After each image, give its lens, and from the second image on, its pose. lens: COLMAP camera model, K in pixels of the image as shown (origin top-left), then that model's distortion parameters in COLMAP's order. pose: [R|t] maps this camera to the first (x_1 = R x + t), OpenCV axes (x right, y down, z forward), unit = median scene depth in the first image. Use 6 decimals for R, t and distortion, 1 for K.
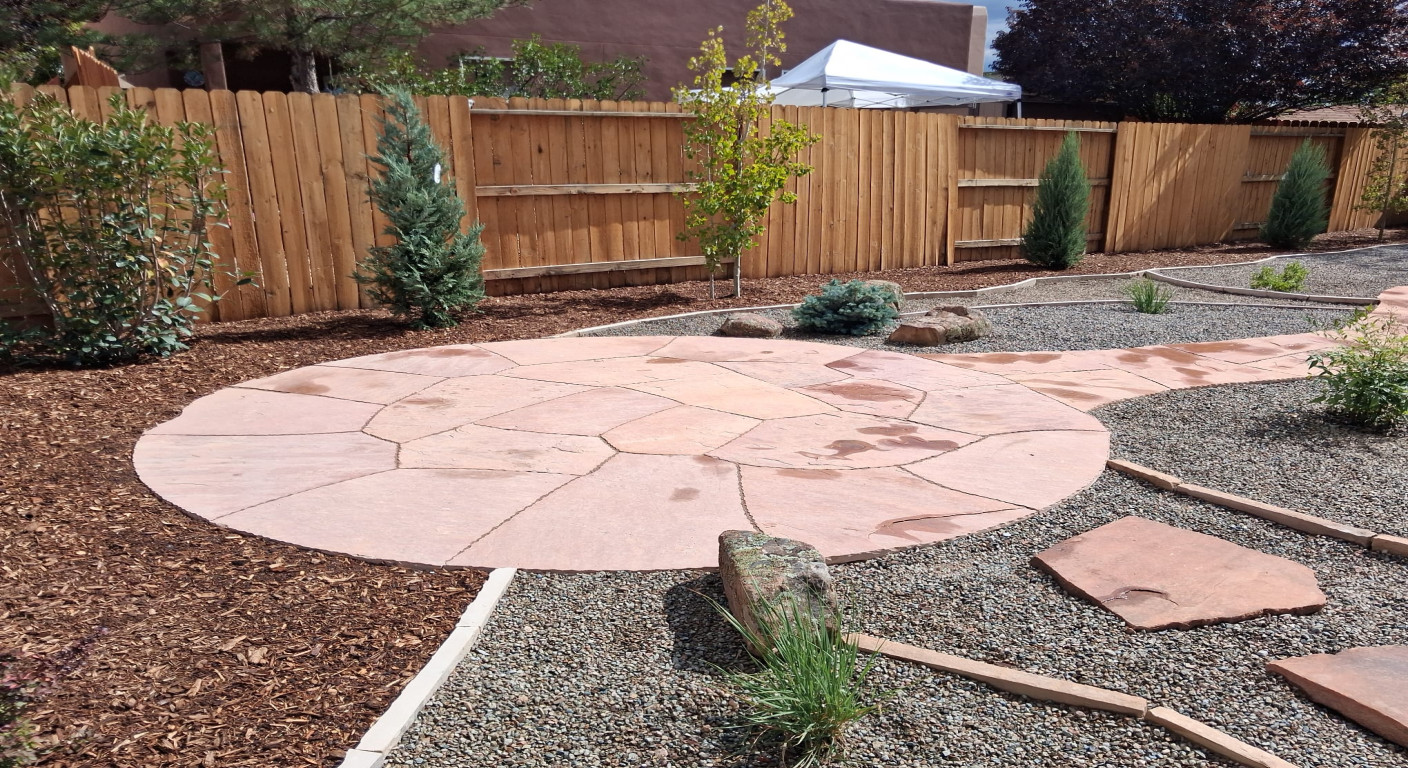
lens RADIAL K [[985.0, 0, 761.1], [0, 985.0, 387.8], [0, 0, 1]] dist [0.009896, 0.001921]
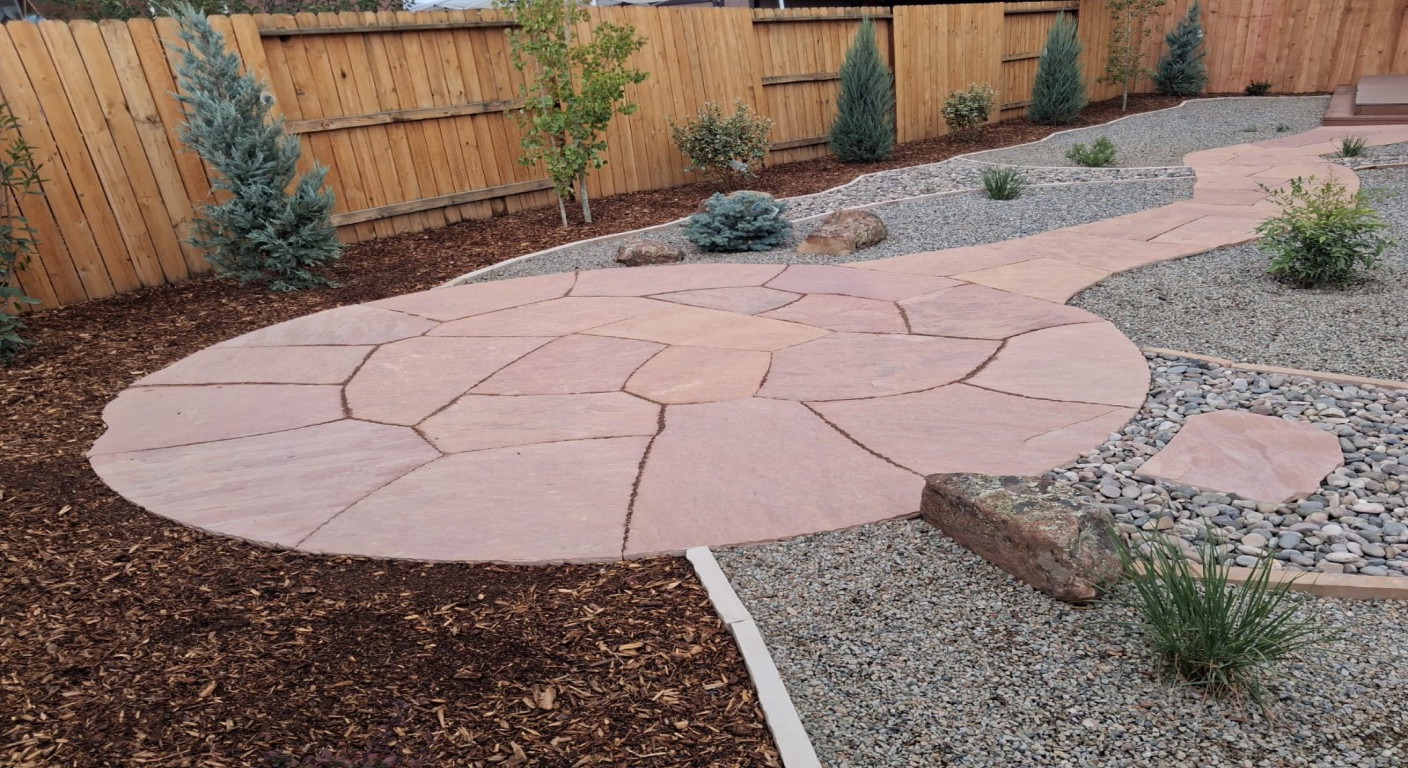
lens RADIAL K [[961.7, 0, 699.8], [0, 961.7, 472.2], [0, 0, 1]] dist [0.001160, 0.002072]
pose [[0.973834, -0.143268, 0.176416, -0.133302], [0.110744, 0.977019, 0.182124, -0.015812], [-0.198454, -0.157822, 0.967320, 0.051472]]
